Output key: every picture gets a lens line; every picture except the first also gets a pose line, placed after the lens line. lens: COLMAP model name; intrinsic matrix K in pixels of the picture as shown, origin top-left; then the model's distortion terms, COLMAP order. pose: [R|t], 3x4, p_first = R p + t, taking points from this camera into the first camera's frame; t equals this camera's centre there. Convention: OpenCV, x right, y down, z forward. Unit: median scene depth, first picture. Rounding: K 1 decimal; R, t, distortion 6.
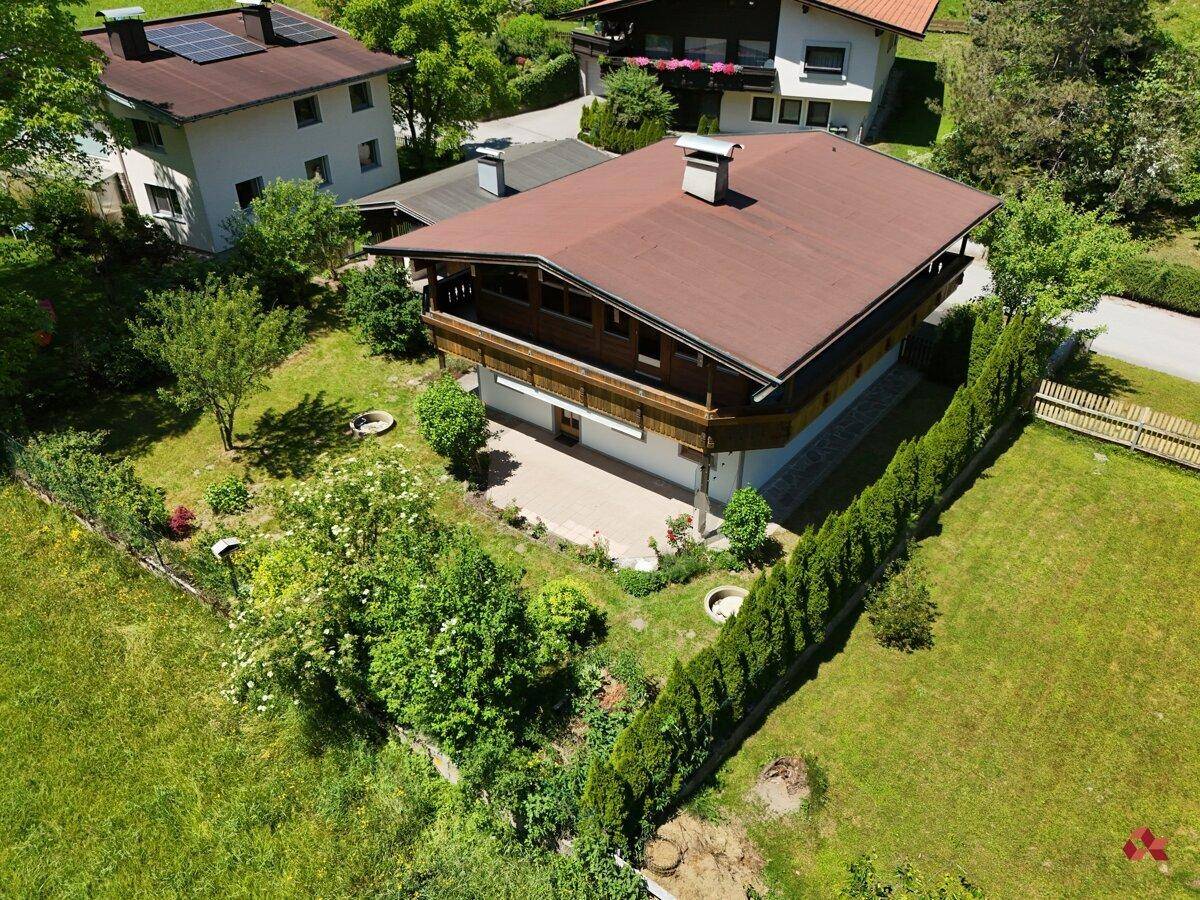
lens RADIAL K [[893.4, 0, 601.3], [0, 893.4, 452.3], [0, 0, 1]] dist [0.048881, -0.027335]
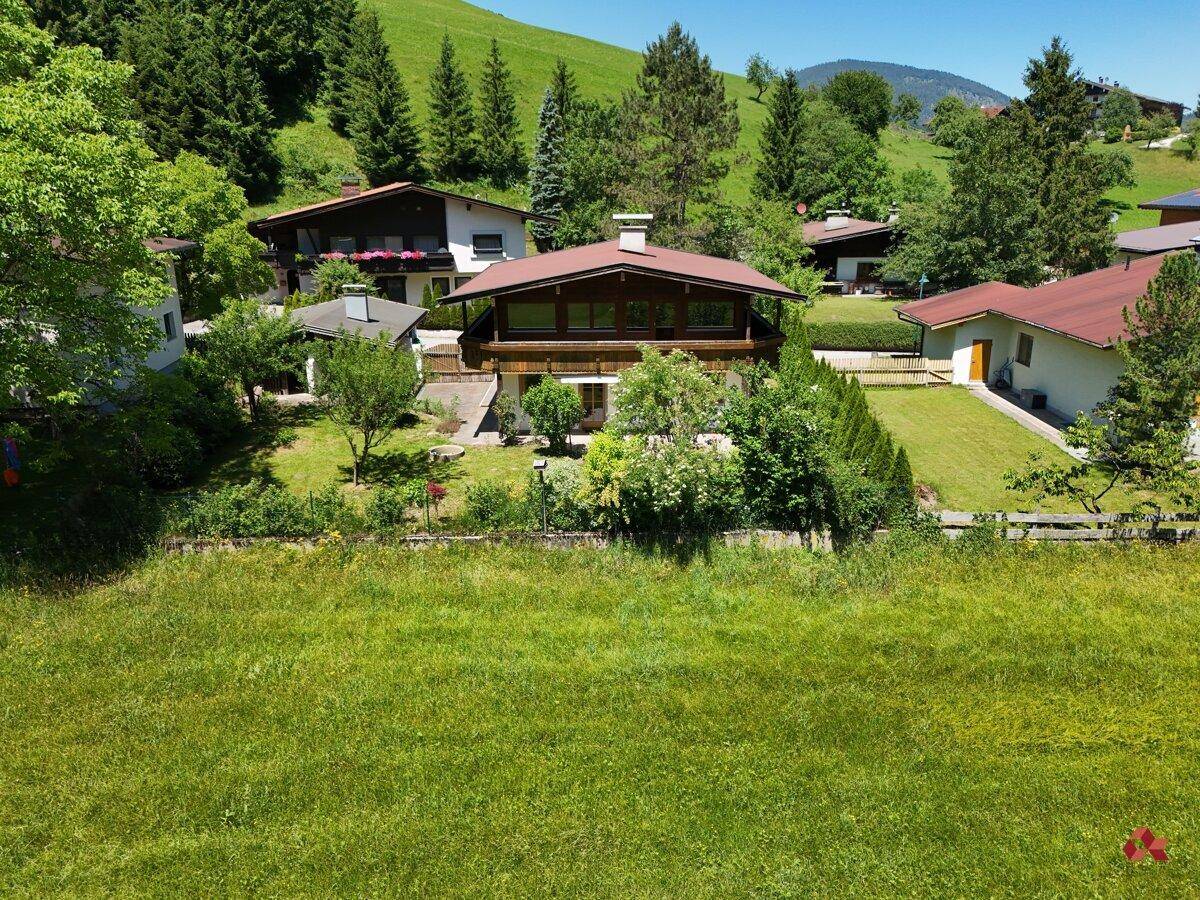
lens RADIAL K [[893.4, 0, 601.2], [0, 893.4, 451.6], [0, 0, 1]] dist [0.048881, -0.027335]
pose [[0.798139, -0.176964, 0.575898, -0.423825], [0.335309, 0.924640, -0.180580, 0.136706], [-0.500542, 0.337232, 0.797328, -0.022830]]
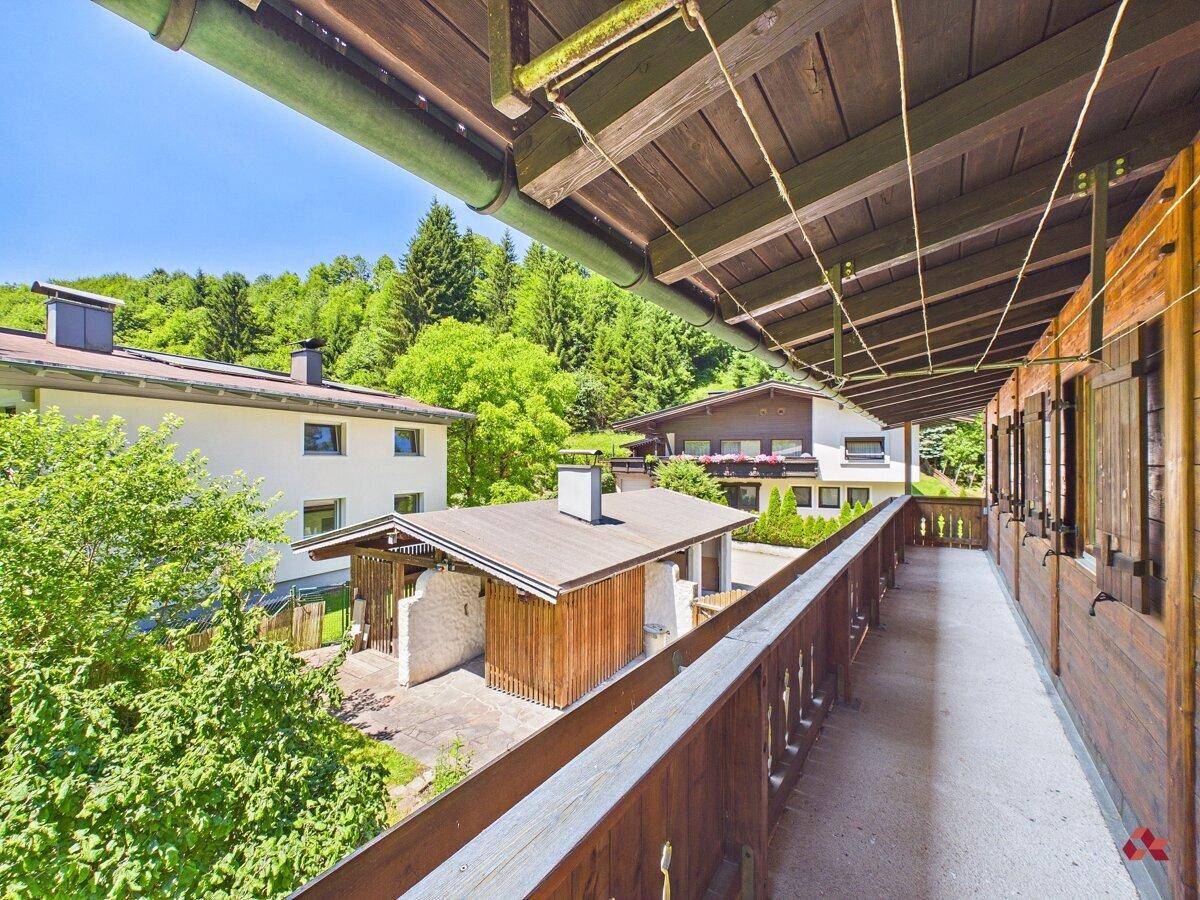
lens RADIAL K [[485.1, 0, 603.1], [0, 485.1, 460.7], [0, 0, 1]] dist [-0.000620, 0.000115]
pose [[0.999185, 0.002415, 0.040286, -0.086704], [0.020018, 0.837107, -0.546673, -0.110600], [-0.035044, 0.547034, 0.836376, 0.531742]]
